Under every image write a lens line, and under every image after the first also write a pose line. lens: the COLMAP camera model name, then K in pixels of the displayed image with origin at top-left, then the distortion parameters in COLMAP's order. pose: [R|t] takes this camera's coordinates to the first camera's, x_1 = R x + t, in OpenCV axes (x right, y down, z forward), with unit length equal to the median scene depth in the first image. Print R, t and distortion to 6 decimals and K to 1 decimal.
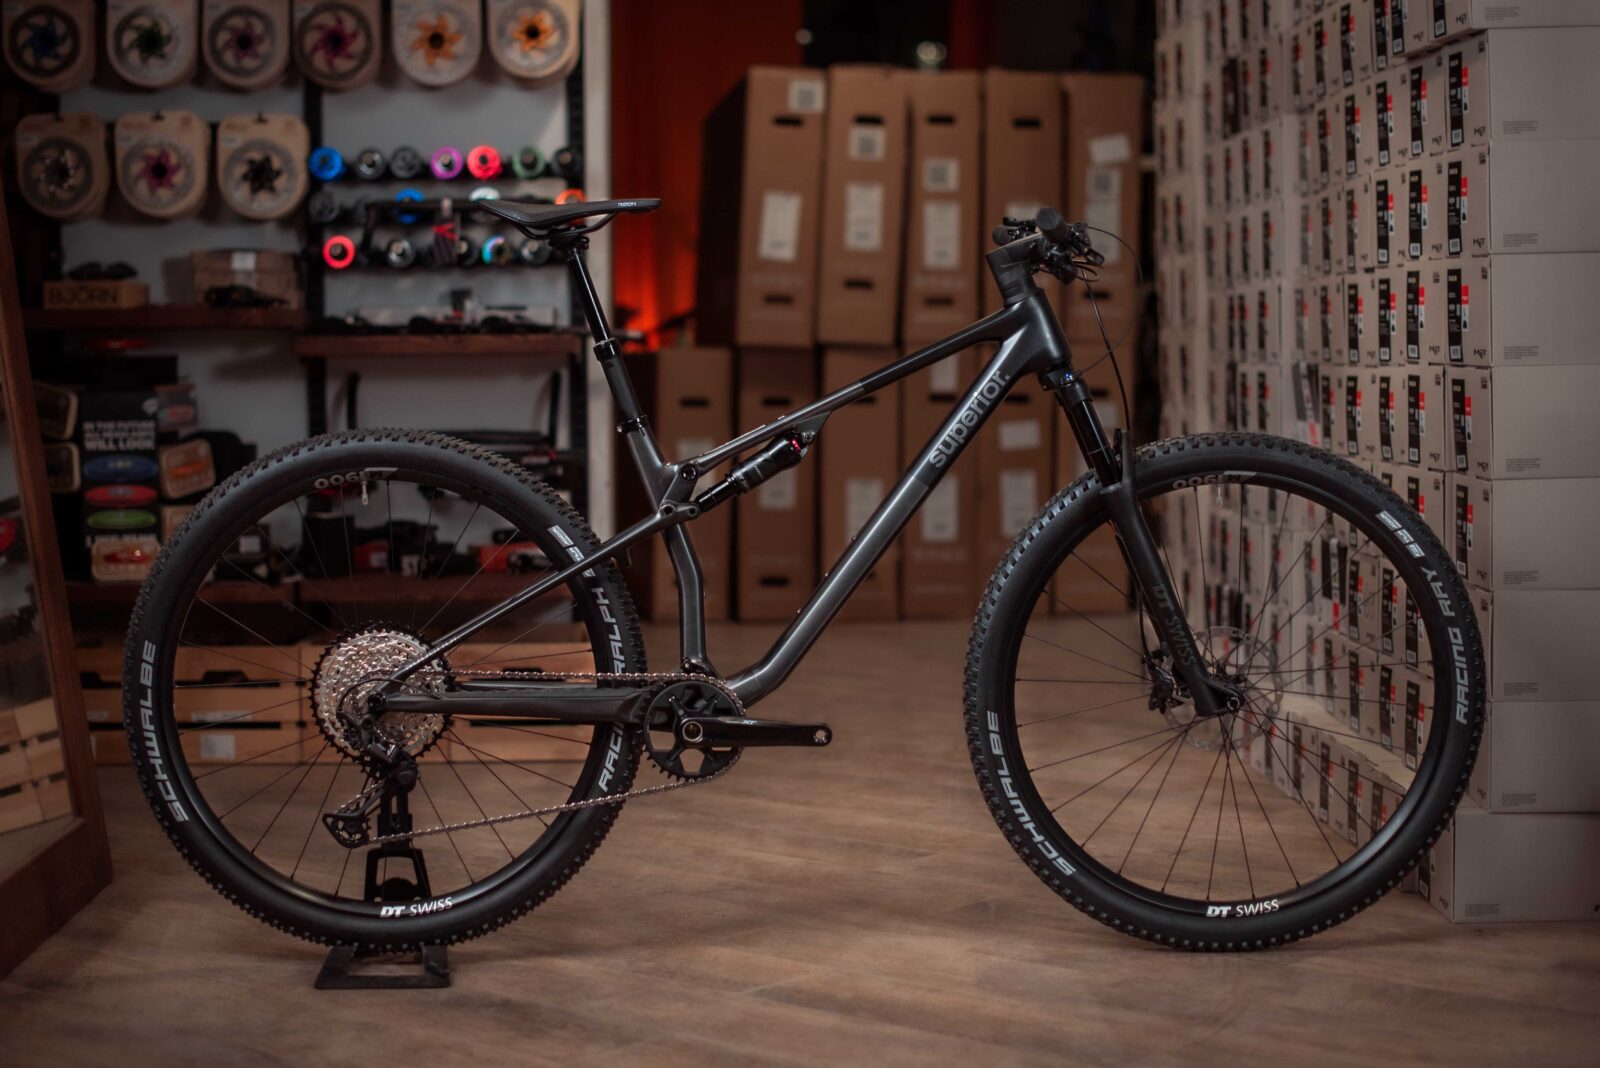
lens RADIAL K [[2606.9, 0, 802.9], [0, 2606.9, 524.4], [0, 0, 1]] dist [-0.176294, 0.000000]
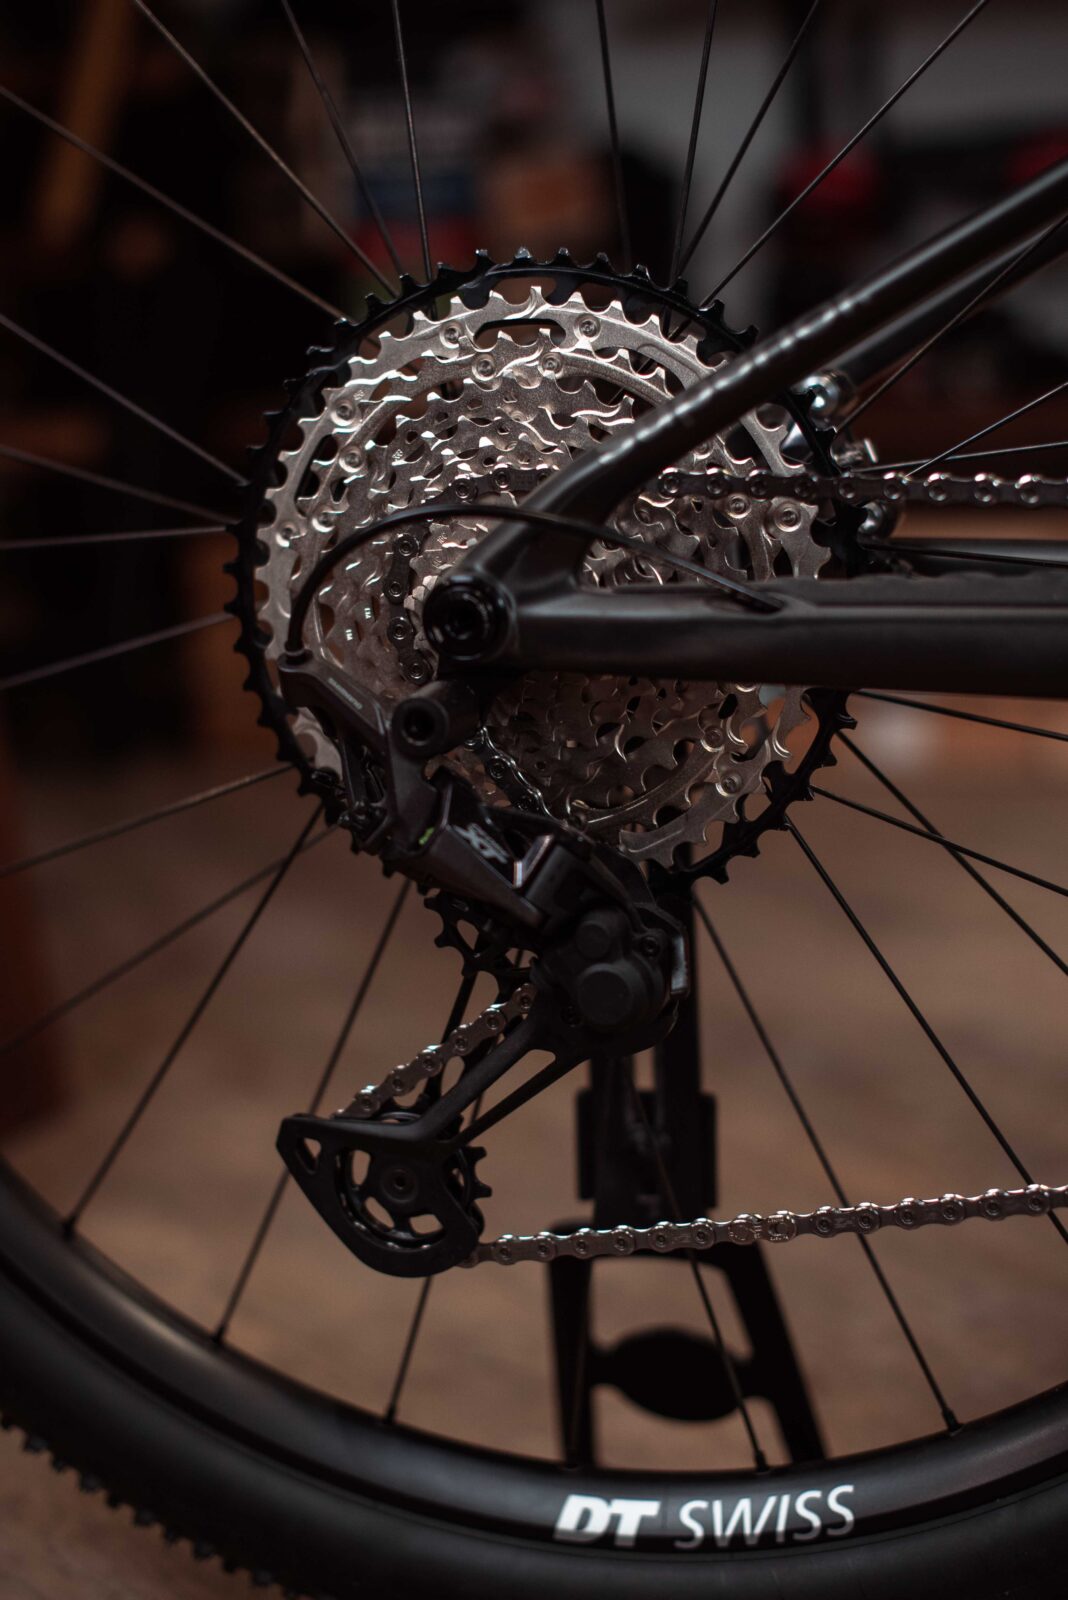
lens RADIAL K [[2606.9, 0, 547.7], [0, 2606.9, 790.6], [0, 0, 1]] dist [-0.176294, 0.000000]
pose [[0.936945, 0.031708, -0.348035, -0.084917], [0.010822, 0.992765, 0.119581, 0.056054], [0.349309, -0.115807, 0.929824, 0.794667]]
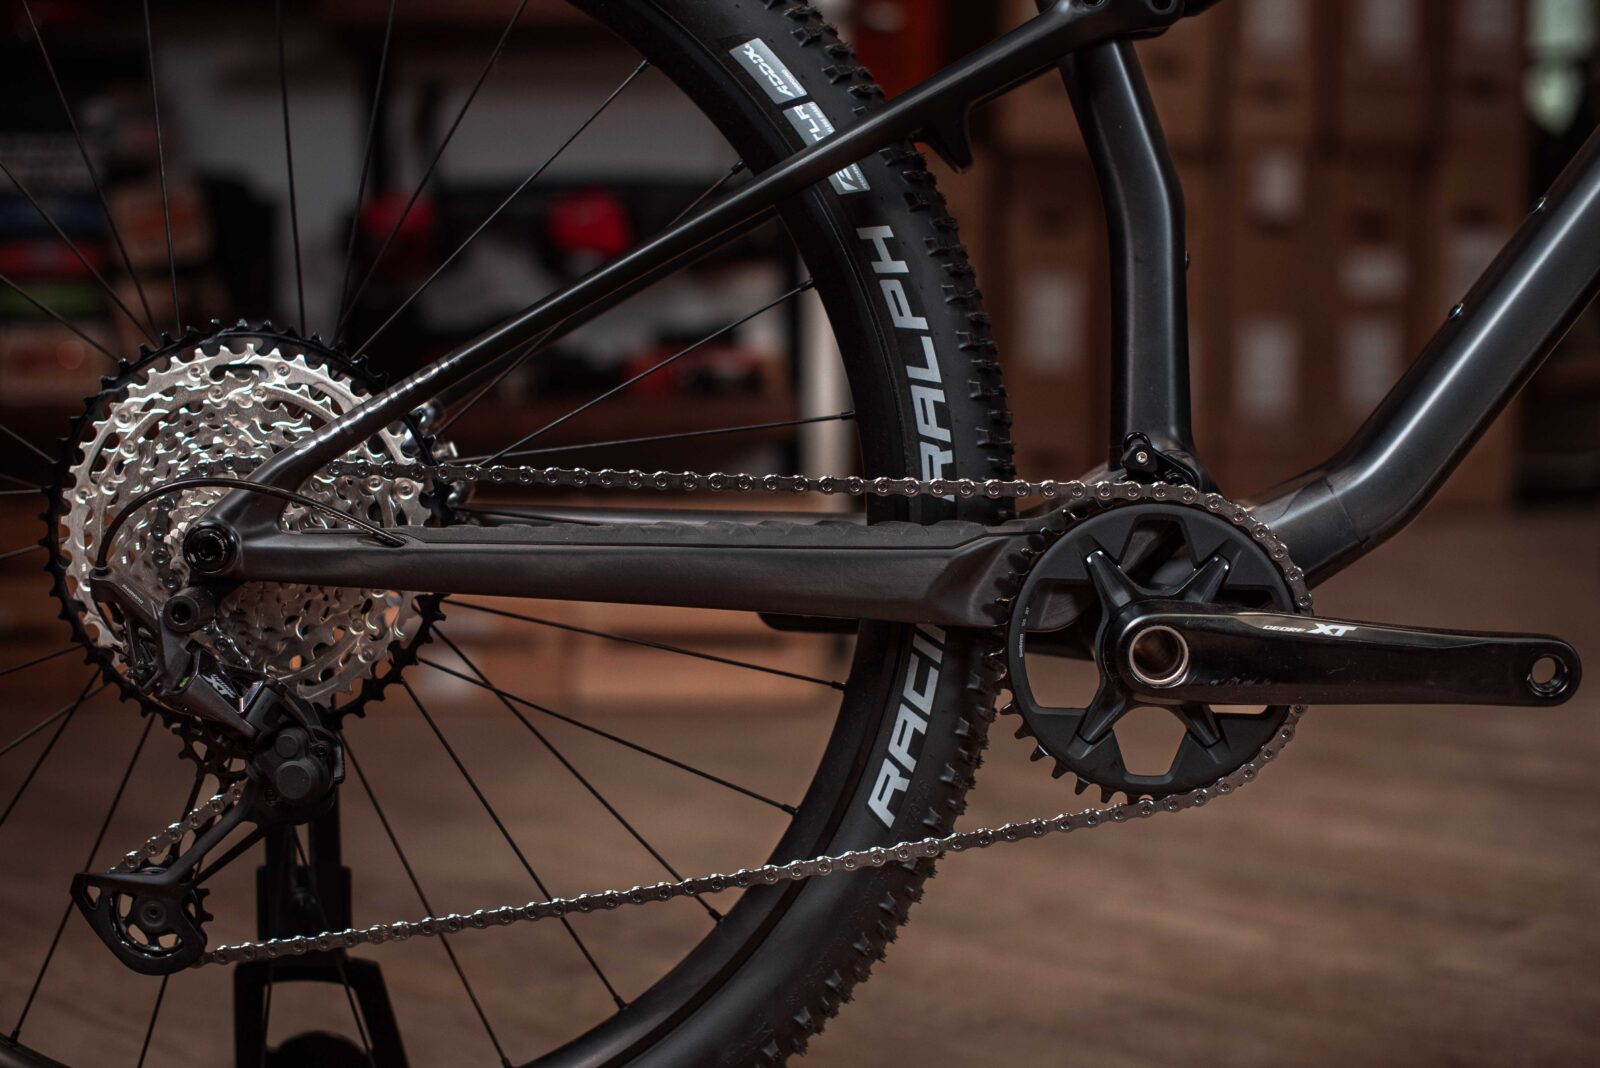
lens RADIAL K [[2468.5, 0, 793.0], [0, 2468.5, 541.3], [0, 0, 1]] dist [-0.157311, 0.000000]
pose [[0.996699, 0.014912, -0.079799, -0.063425], [-0.012509, 0.999455, 0.030537, 0.055646], [0.080211, -0.029438, 0.996343, 0.679630]]
